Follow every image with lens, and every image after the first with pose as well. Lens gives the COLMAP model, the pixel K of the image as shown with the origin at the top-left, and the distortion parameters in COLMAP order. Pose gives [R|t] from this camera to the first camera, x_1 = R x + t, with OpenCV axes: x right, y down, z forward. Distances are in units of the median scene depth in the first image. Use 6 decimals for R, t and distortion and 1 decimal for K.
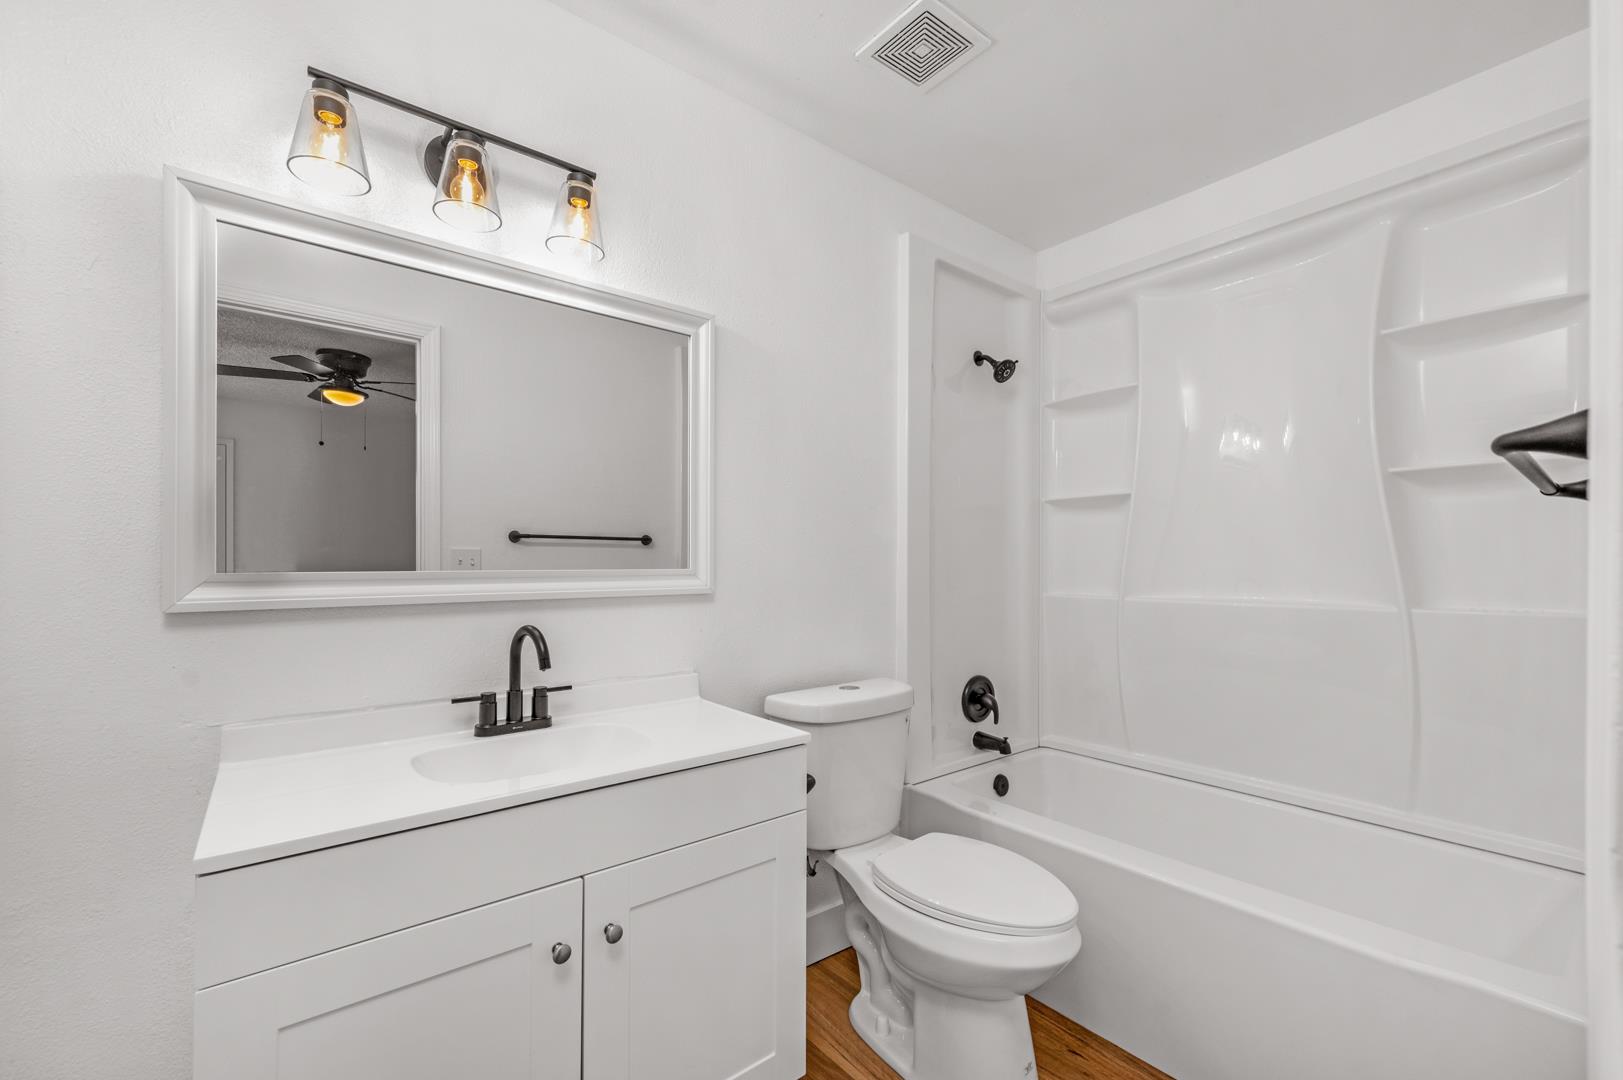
lens RADIAL K [[650.4, 0, 812.5], [0, 650.4, 551.0], [0, 0, 1]] dist [0.000631, -0.000931]
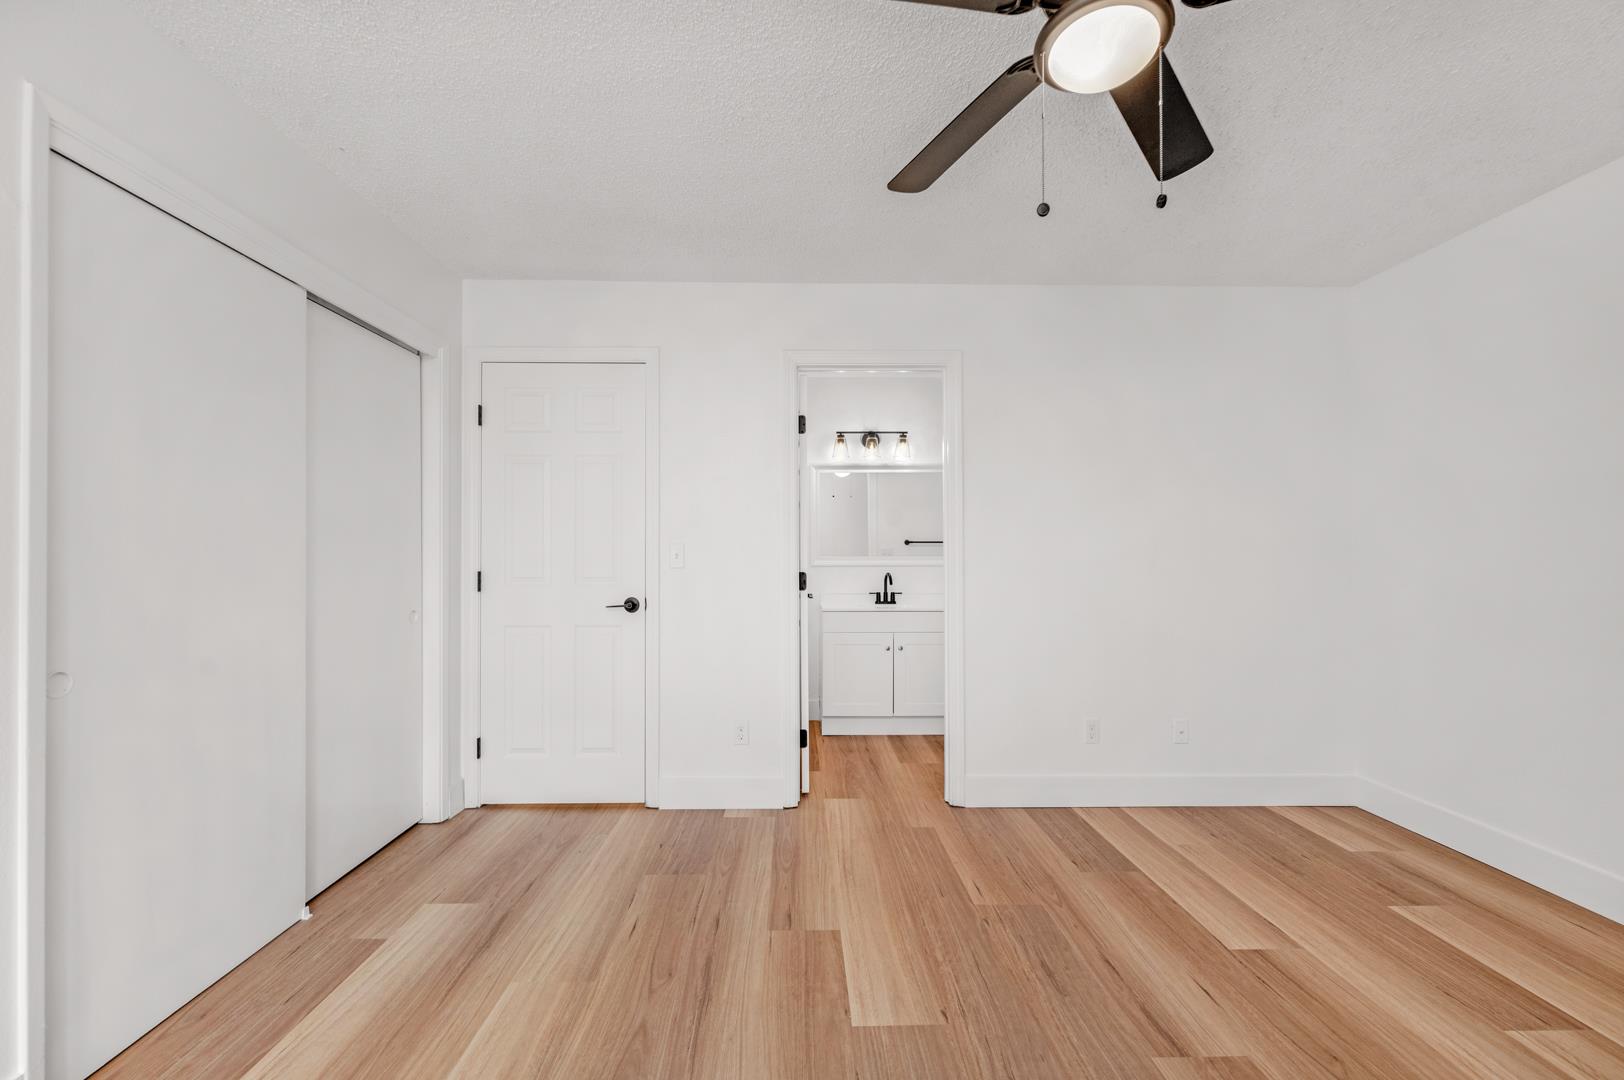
lens RADIAL K [[687.7, 0, 819.7], [0, 687.7, 543.9], [0, 0, 1]] dist [-0.000994, -0.000097]
pose [[0.800720, -0.007135, -0.598996, 1.427015], [0.007721, 0.999969, -0.001589, -0.034064], [0.598989, -0.003352, 0.800750, -2.090358]]
